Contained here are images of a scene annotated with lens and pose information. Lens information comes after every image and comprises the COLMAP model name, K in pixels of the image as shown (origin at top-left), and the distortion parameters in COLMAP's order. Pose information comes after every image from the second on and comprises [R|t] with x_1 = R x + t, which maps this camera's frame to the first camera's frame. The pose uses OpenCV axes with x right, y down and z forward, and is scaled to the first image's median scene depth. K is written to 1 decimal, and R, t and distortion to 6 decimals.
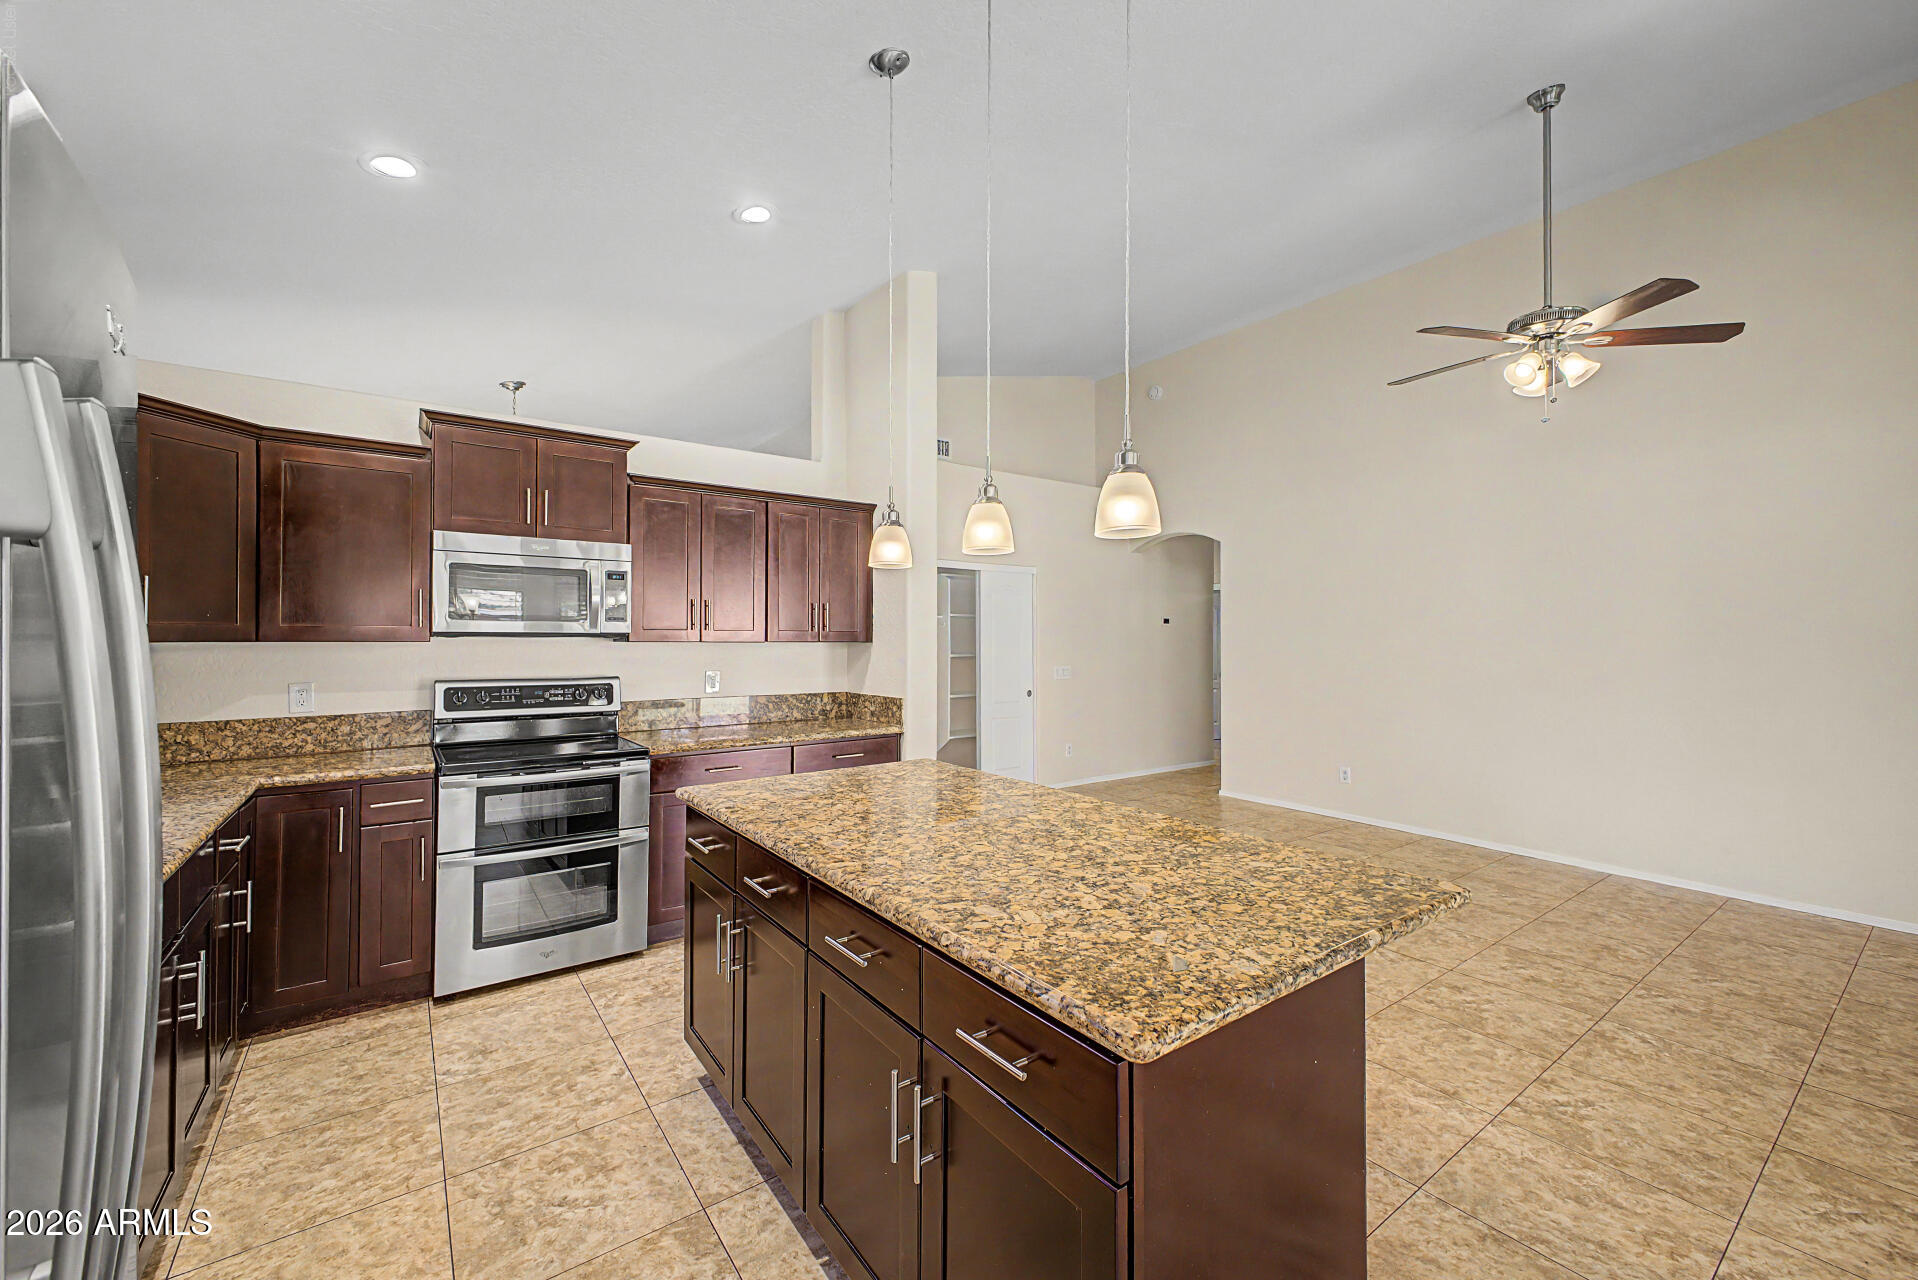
lens RADIAL K [[758.9, 0, 963.5], [0, 758.9, 634.7], [0, 0, 1]] dist [0.015550, -0.003783]
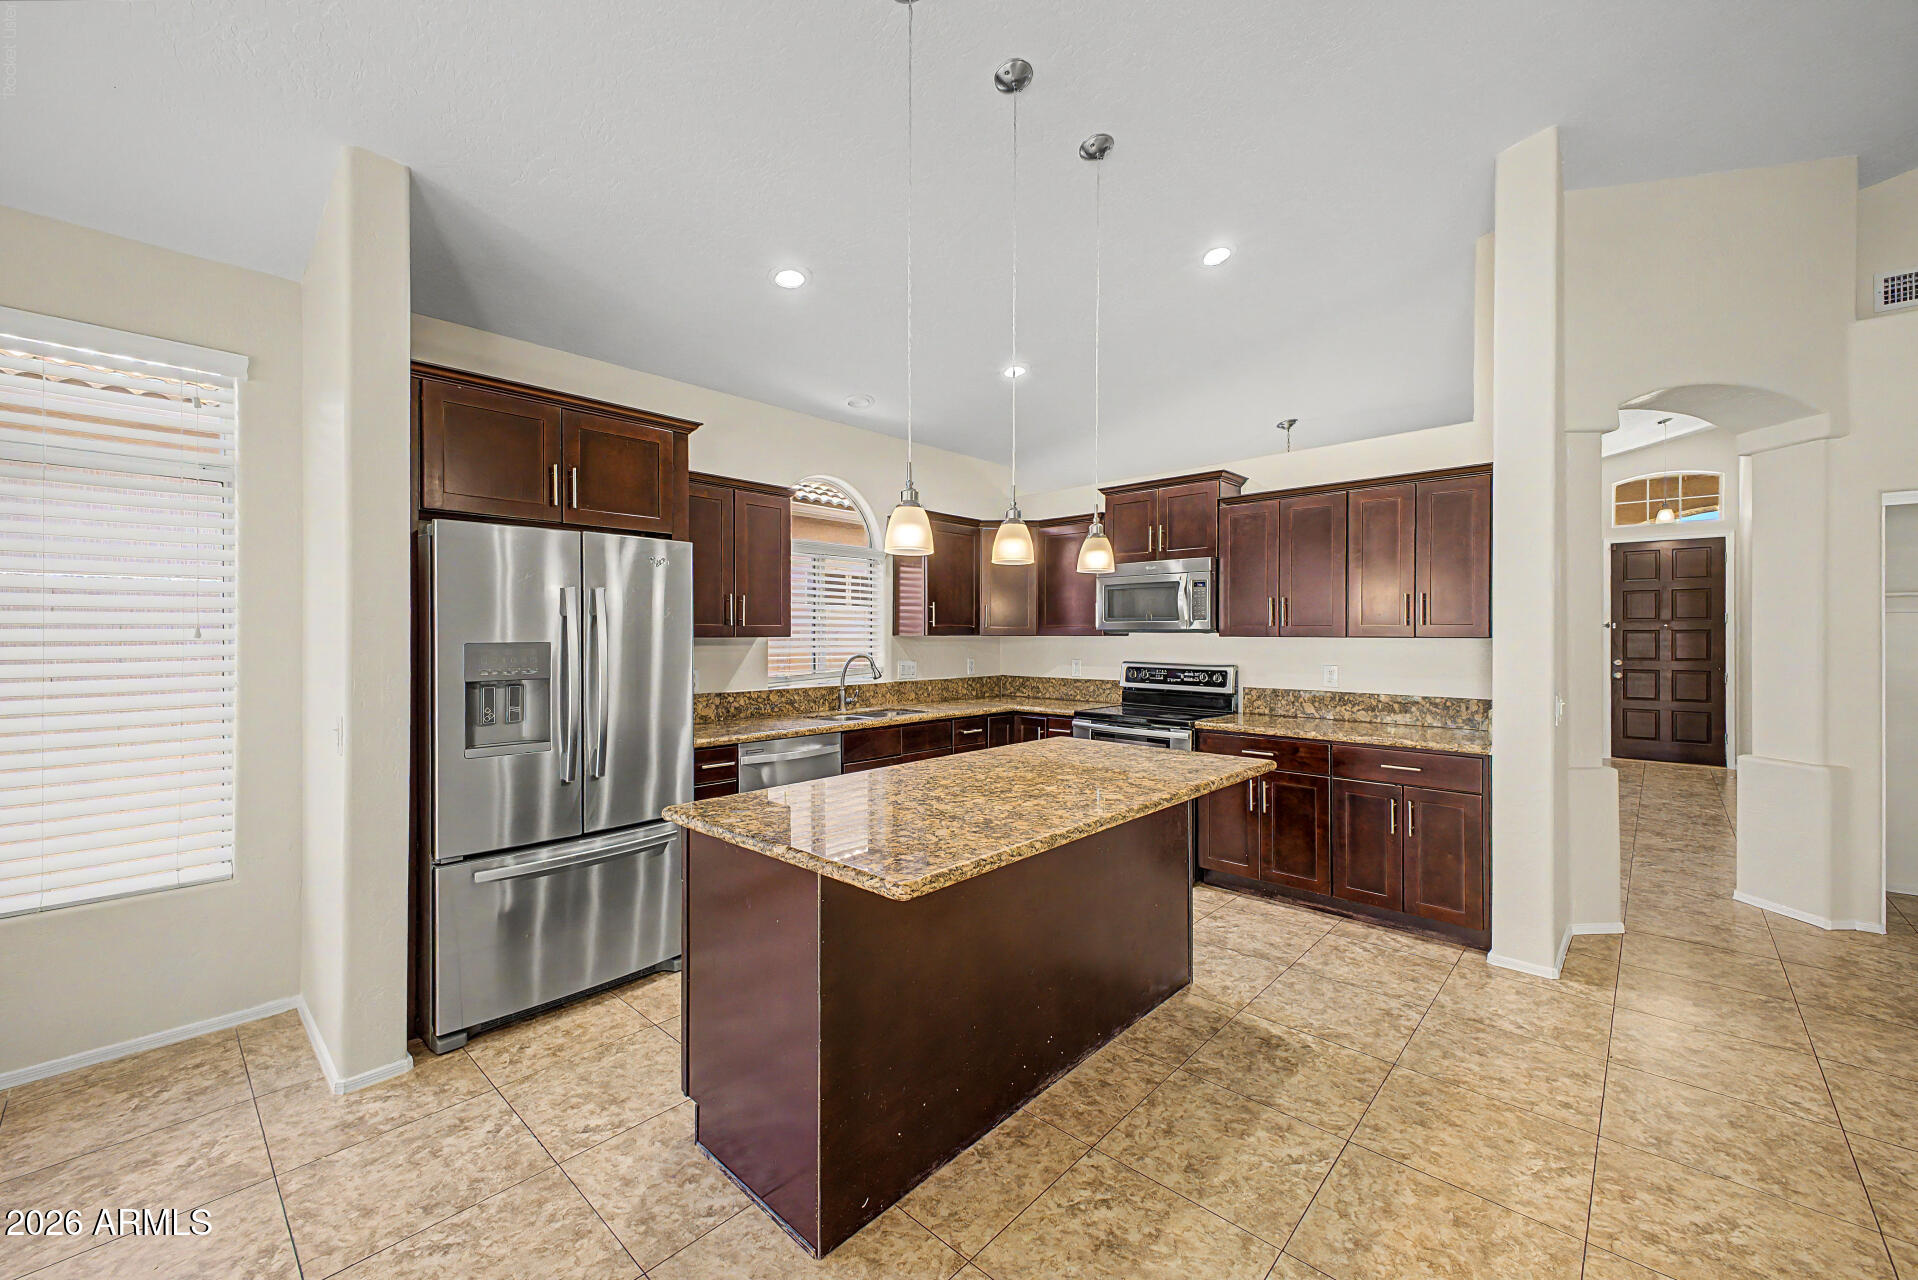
lens RADIAL K [[756.7, 0, 961.8], [0, 756.7, 631.2], [0, 0, 1]] dist [0.019350, -0.004668]
pose [[0.188128, -0.005304, -0.982130, 0.754092], [0.004774, 0.999979, -0.004486, 0.004779], [0.982133, -0.003845, 0.188149, 0.412097]]
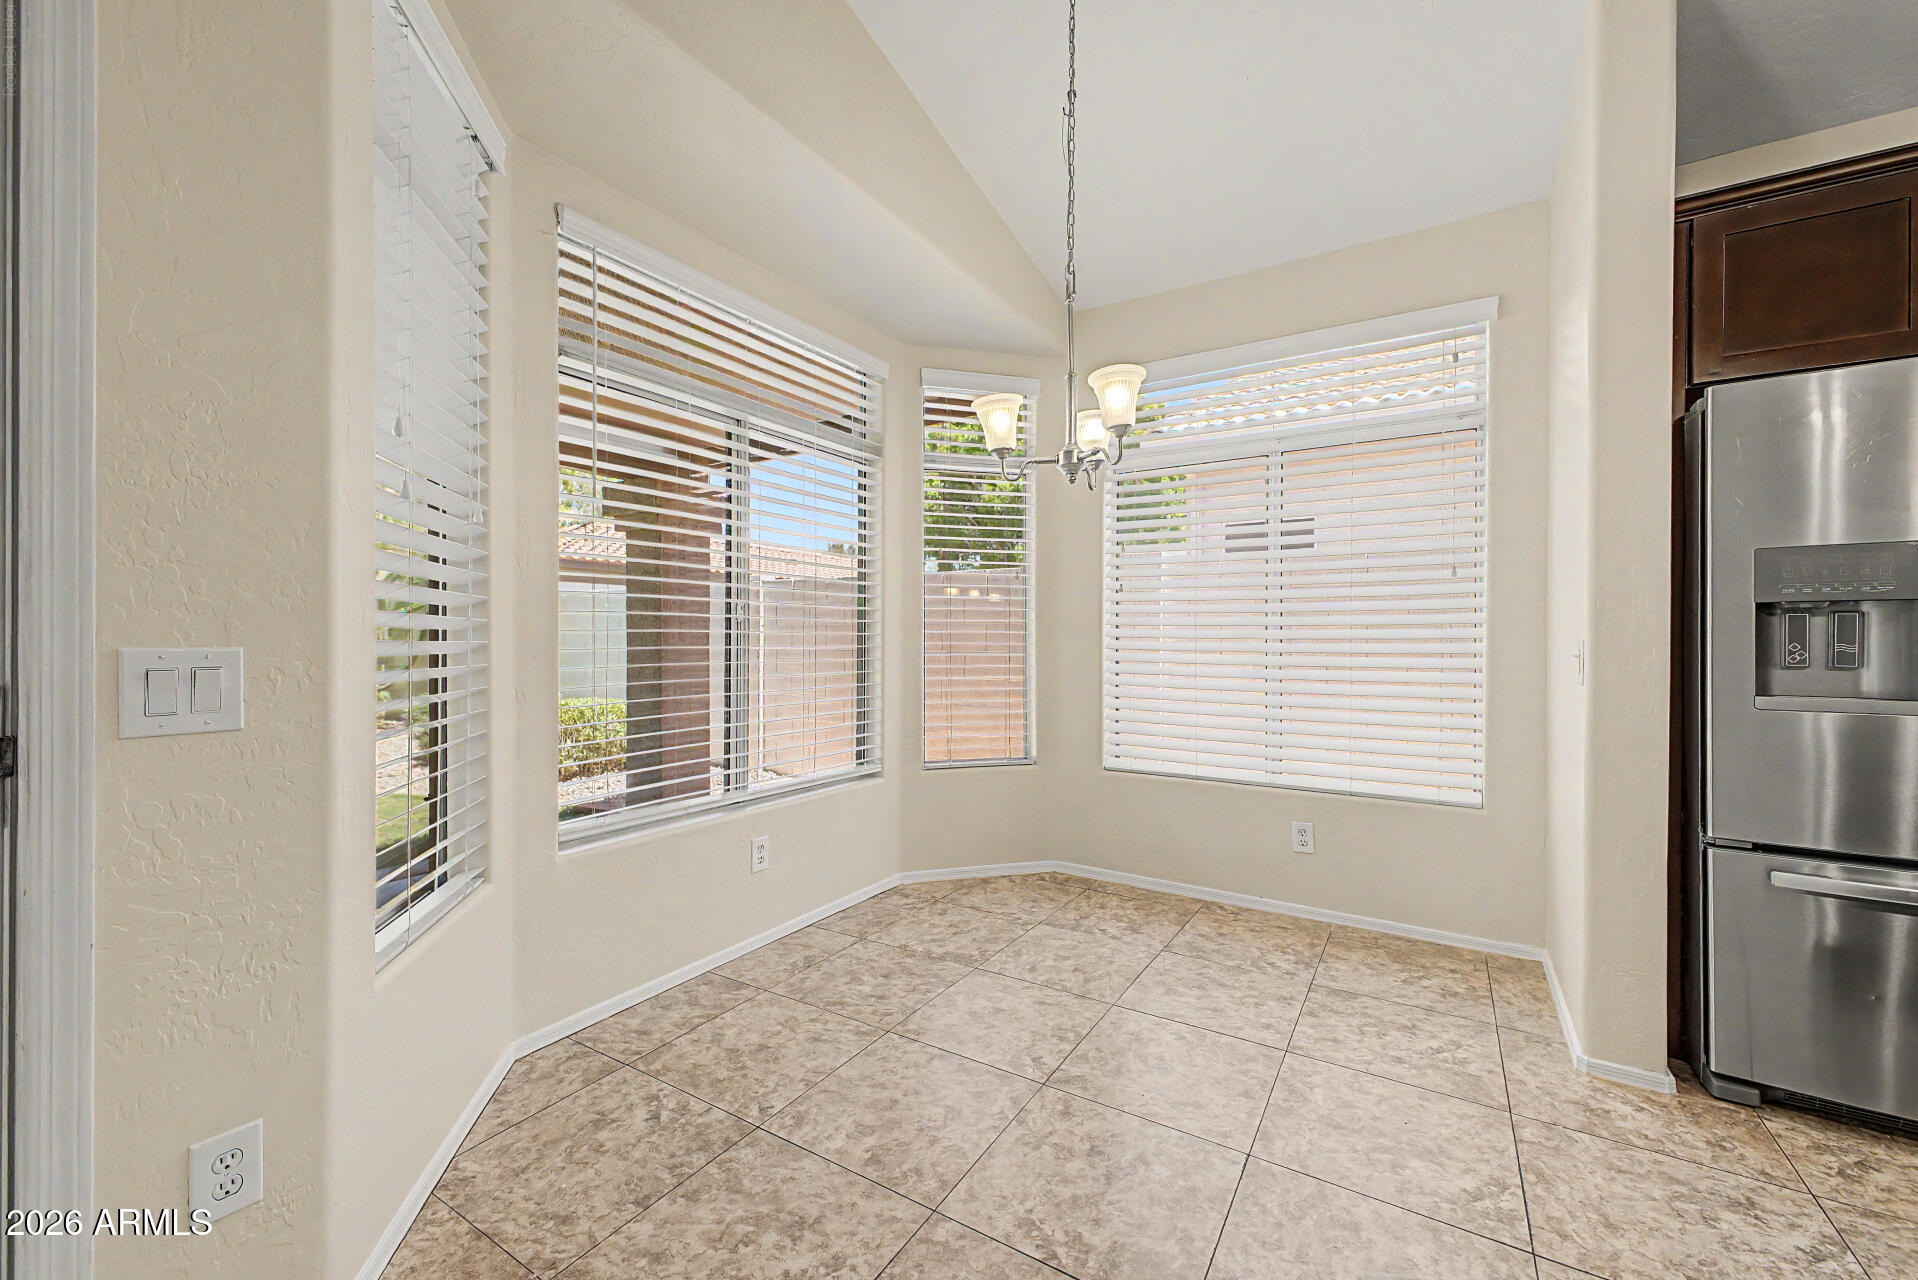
lens RADIAL K [[750.6, 0, 954.0], [0, 750.6, 644.1], [0, 0, 1]] dist [0.001457, -0.000176]
pose [[-0.934167, -0.001091, -0.356836, 0.636488], [-0.001620, 0.999998, 0.001184, 0.083223], [0.356834, 0.001684, -0.934166, 0.364418]]
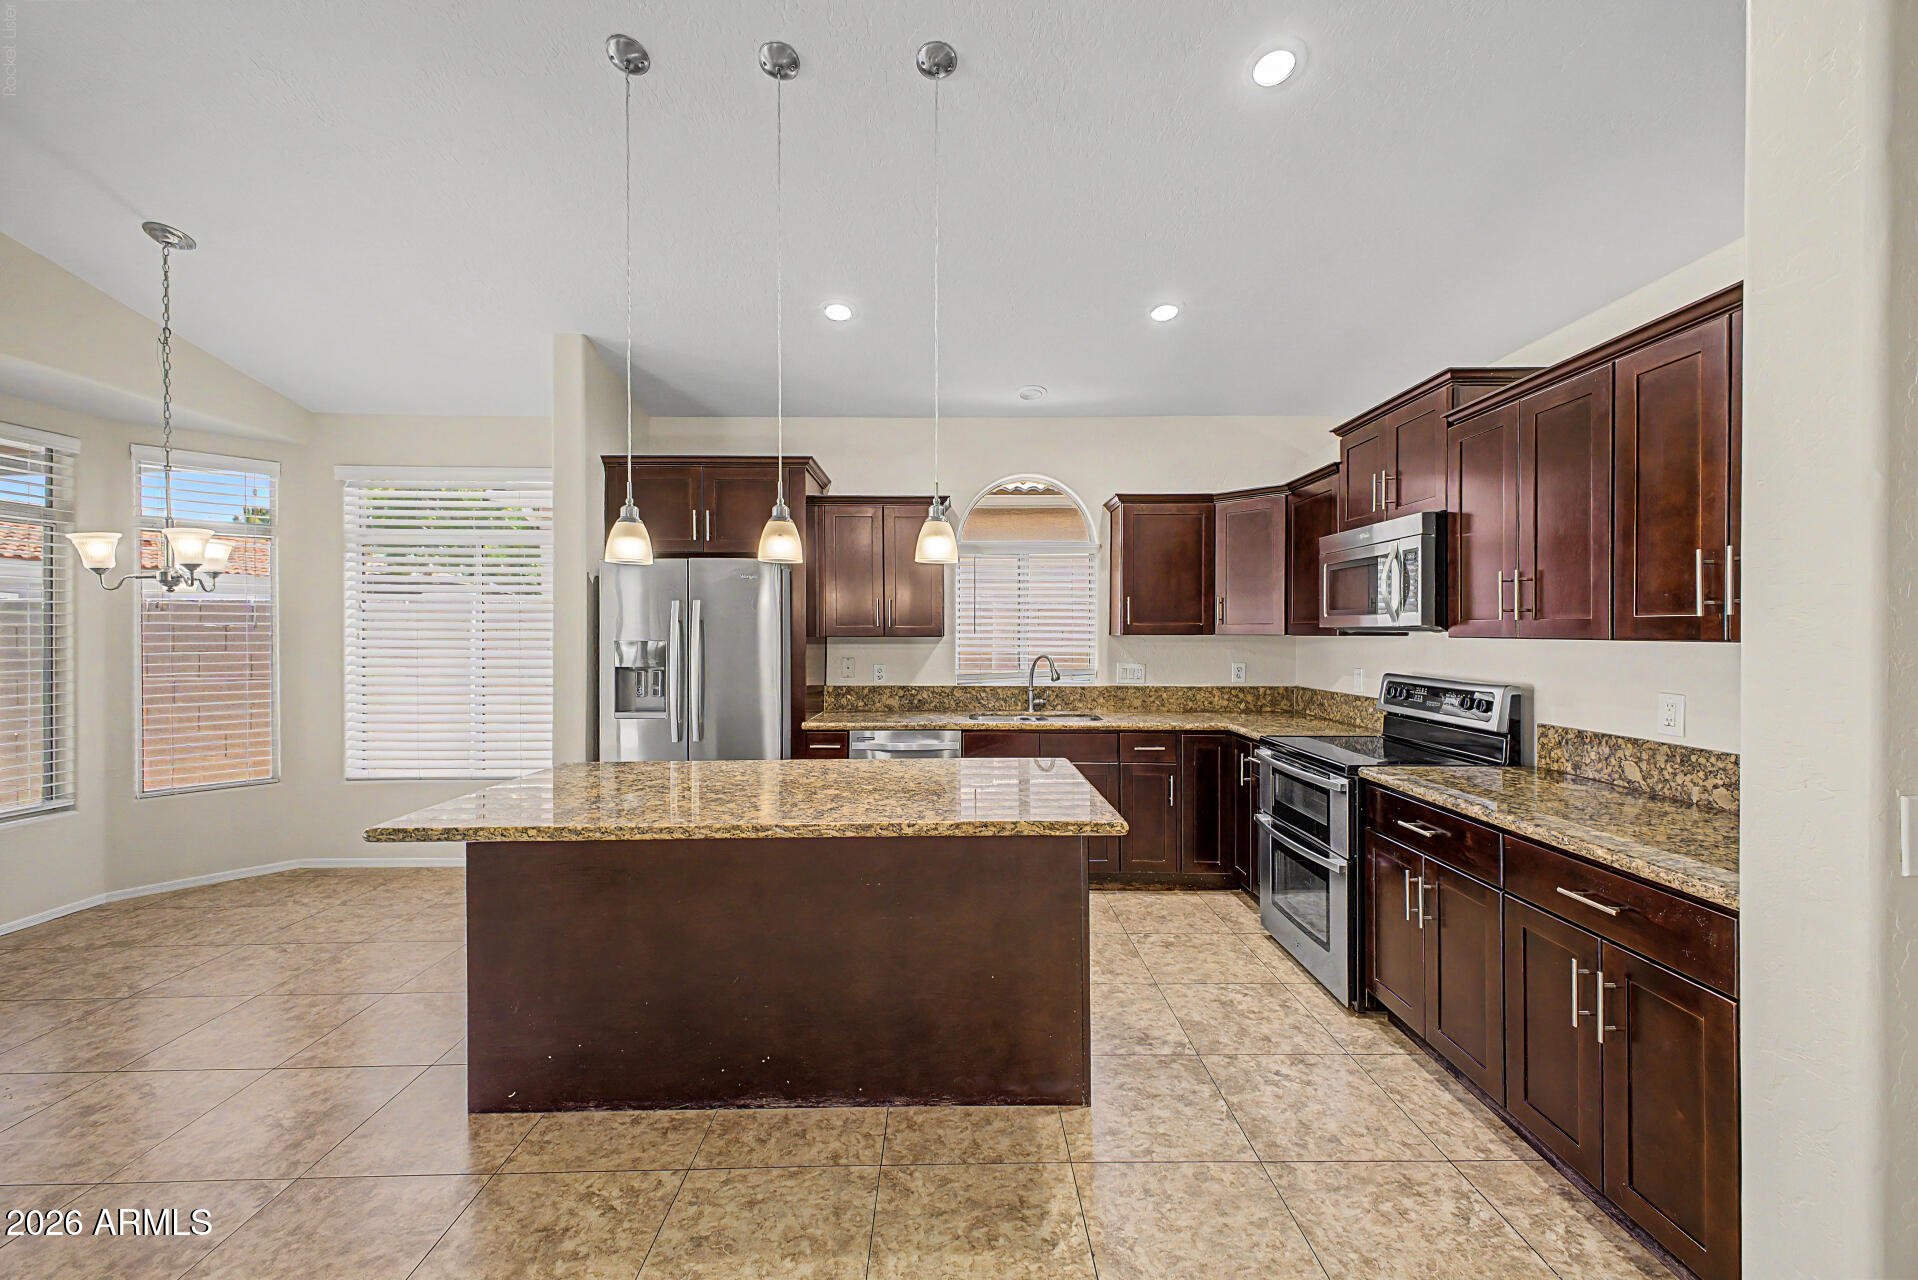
lens RADIAL K [[758.9, 0, 963.5], [0, 758.9, 634.7], [0, 0, 1]] dist [0.015550, -0.003783]
pose [[-0.587462, 0.001679, -0.809250, 0.512705], [0.004787, 0.999988, -0.001401, 0.006334], [0.809238, -0.004697, -0.587462, 1.179214]]
